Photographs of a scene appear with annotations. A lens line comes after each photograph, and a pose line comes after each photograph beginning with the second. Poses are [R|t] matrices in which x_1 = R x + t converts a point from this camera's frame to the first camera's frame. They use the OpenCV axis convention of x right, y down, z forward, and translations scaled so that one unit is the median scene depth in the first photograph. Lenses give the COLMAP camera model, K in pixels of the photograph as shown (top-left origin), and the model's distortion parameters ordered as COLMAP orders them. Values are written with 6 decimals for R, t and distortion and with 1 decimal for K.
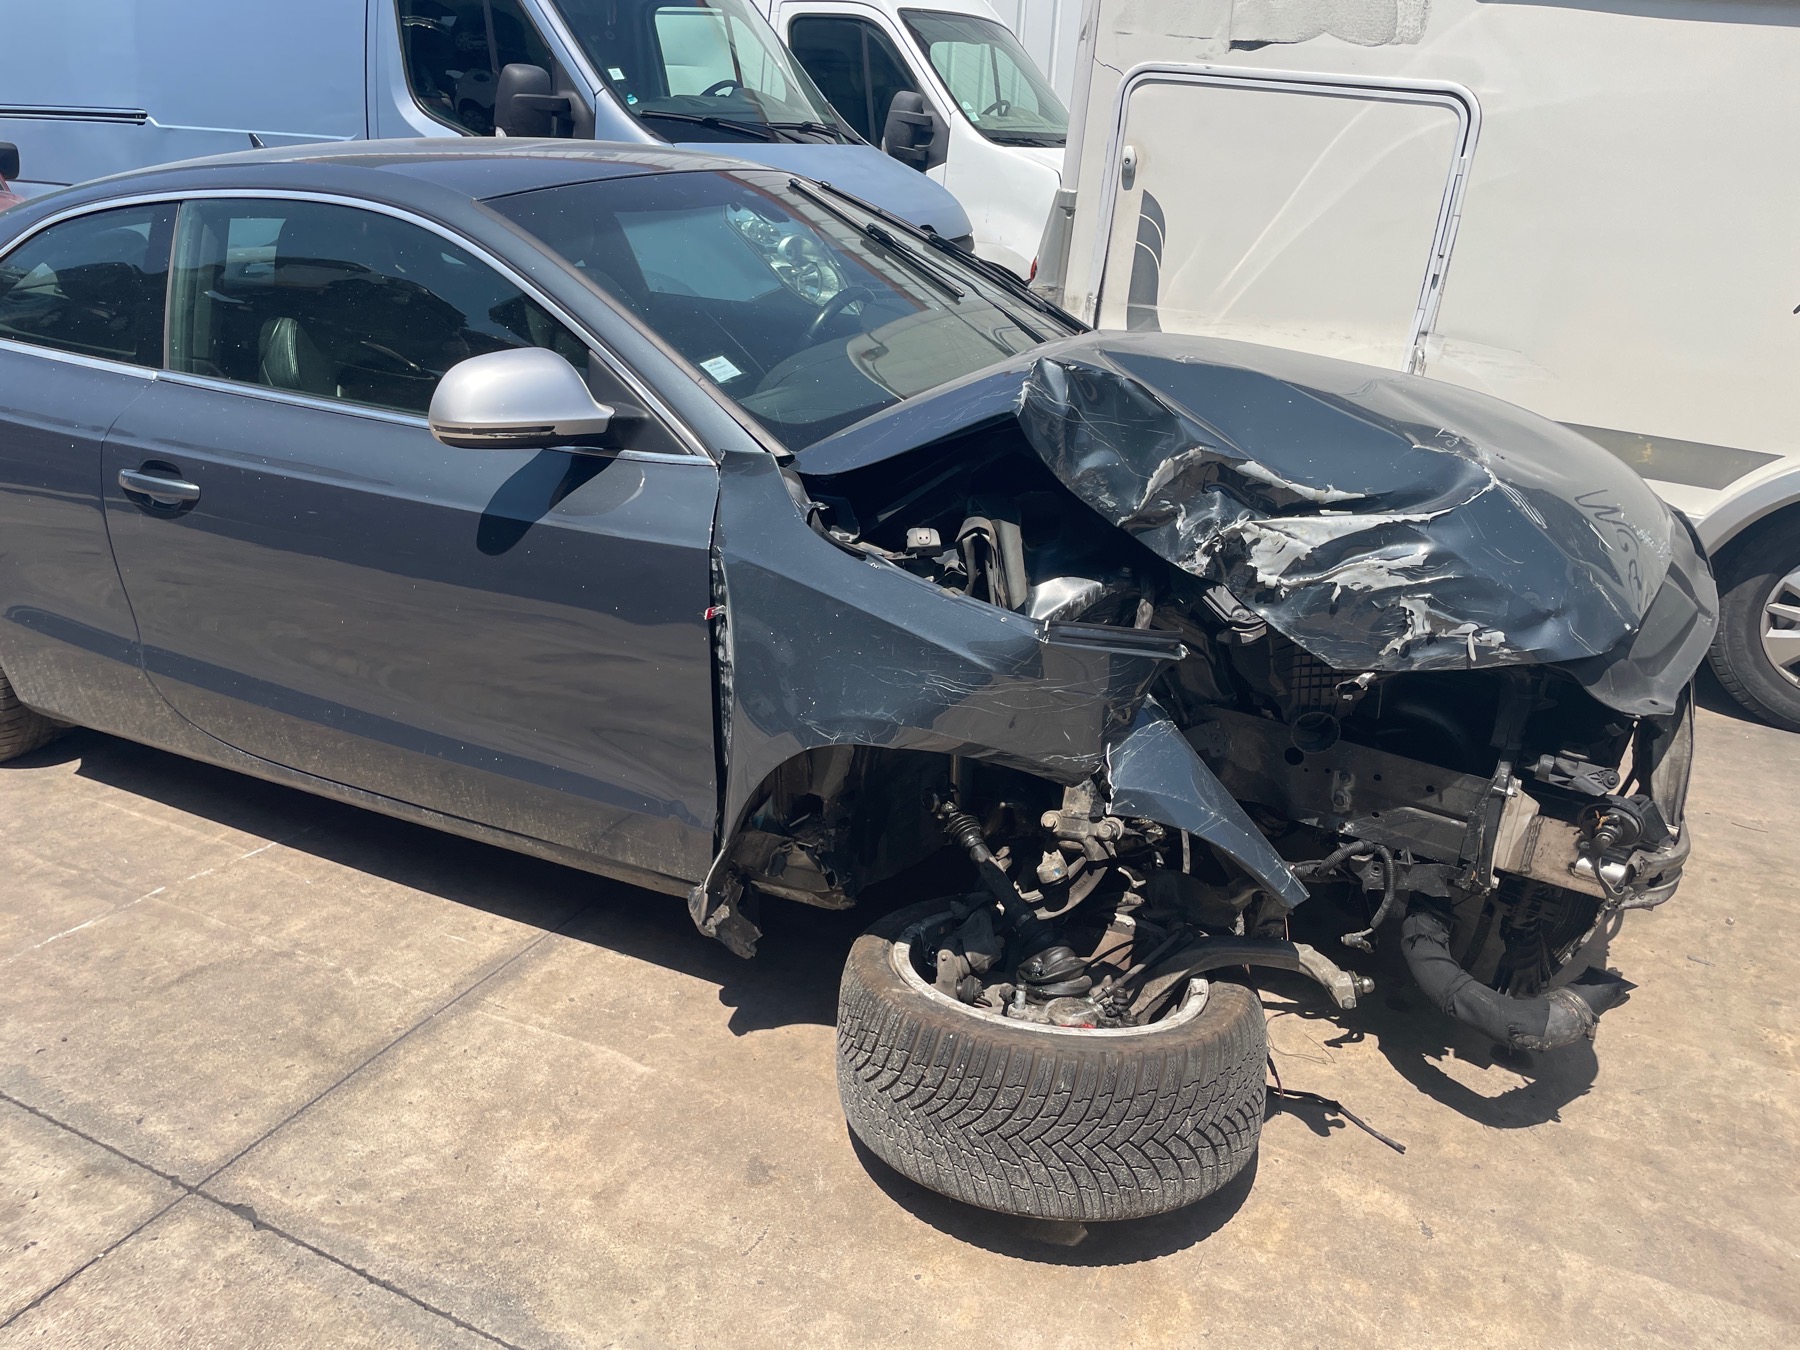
lens RADIAL K [[1372.2, 0, 890.1], [0, 1372.2, 666.1], [0, 0, 1]] dist [0.080213, -0.114890]
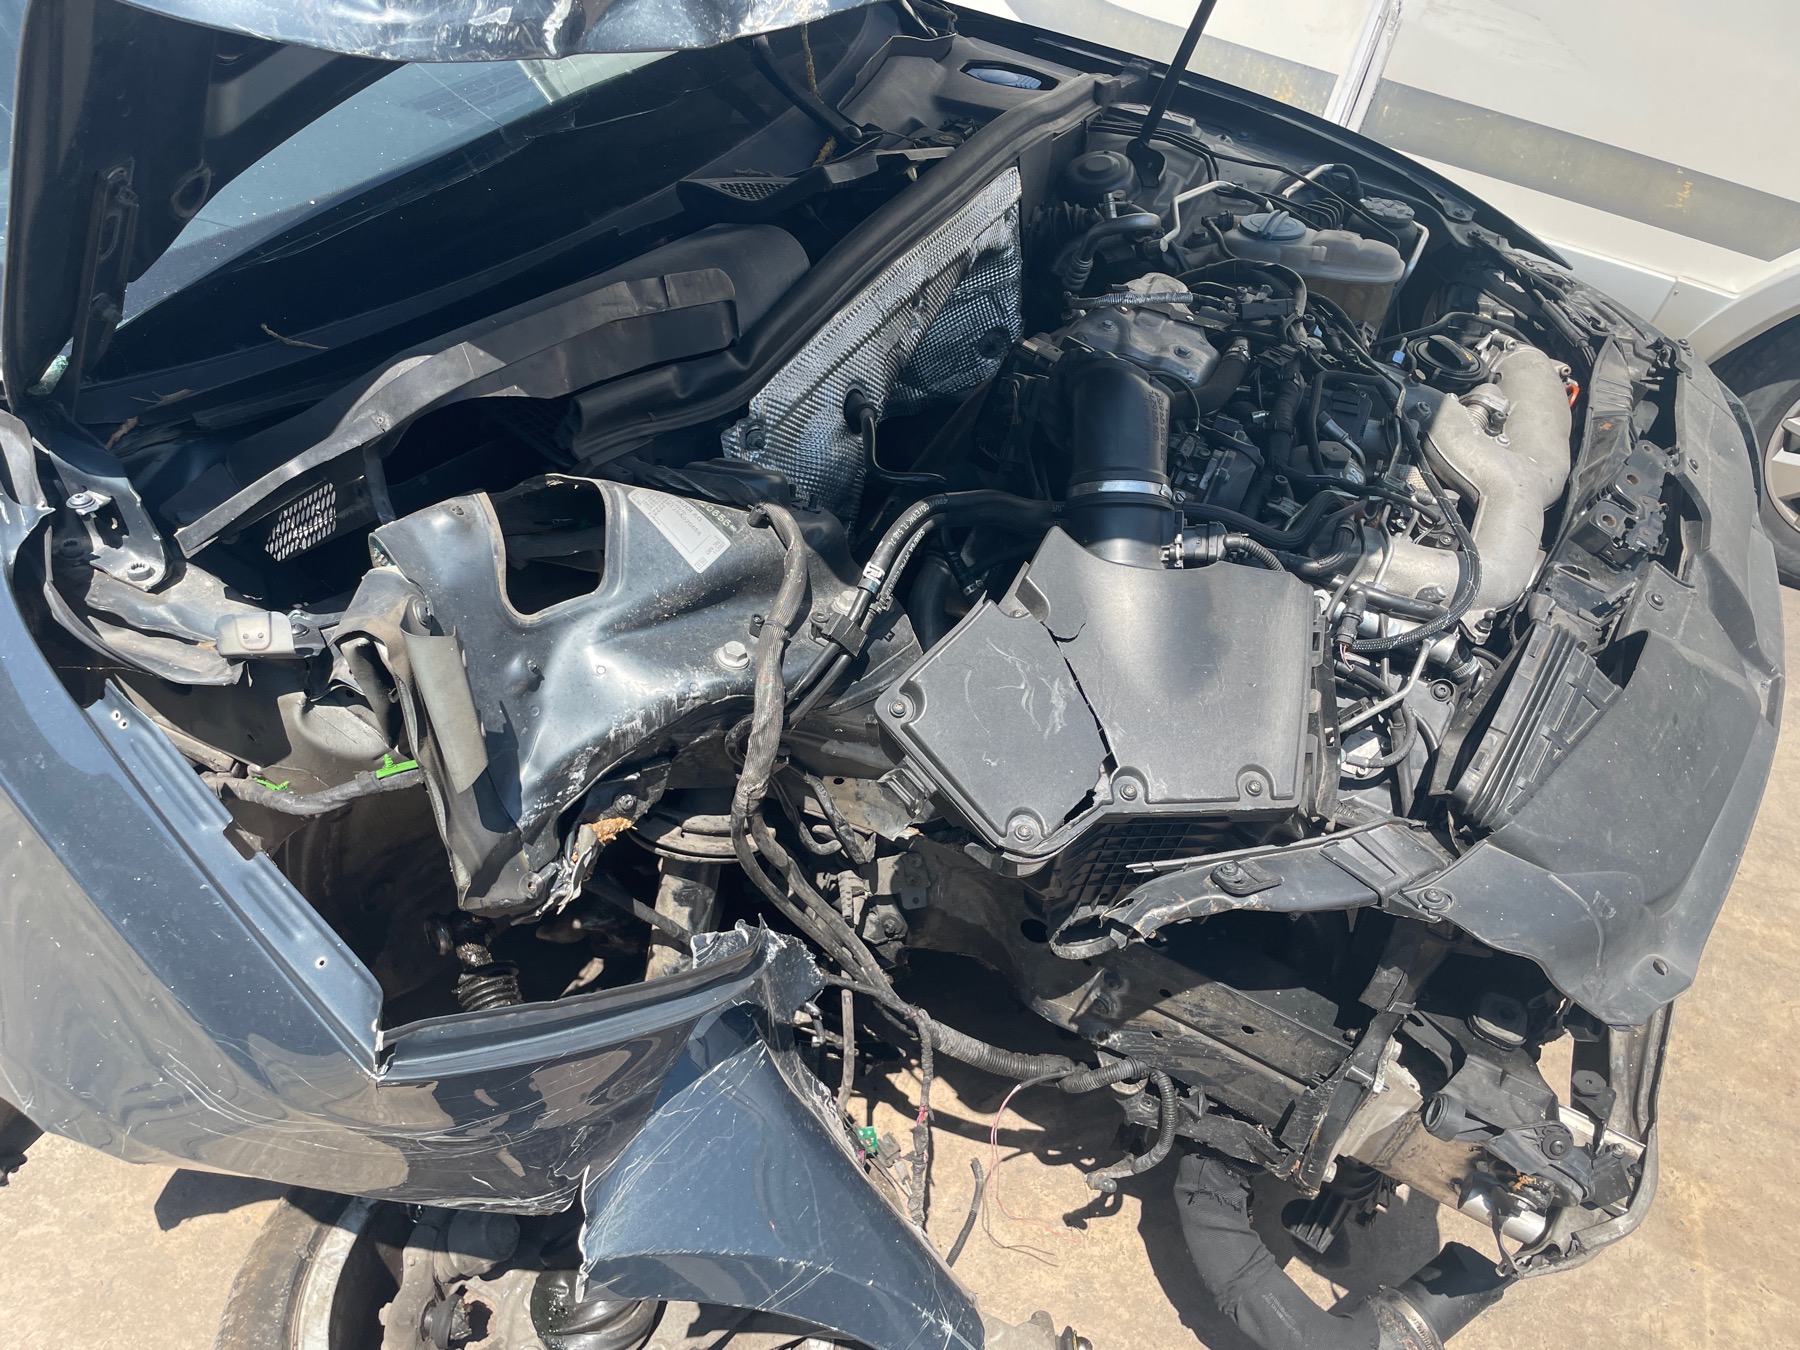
lens RADIAL K [[1372.2, 0, 894.0], [0, 1372.2, 685.3], [0, 0, 1]] dist [0.080213, -0.114890]
pose [[0.996490, 0.036621, 0.075275, 0.188796], [-0.059871, 0.940263, 0.335144, -0.229940], [-0.058505, -0.338474, 0.939155, 0.502011]]
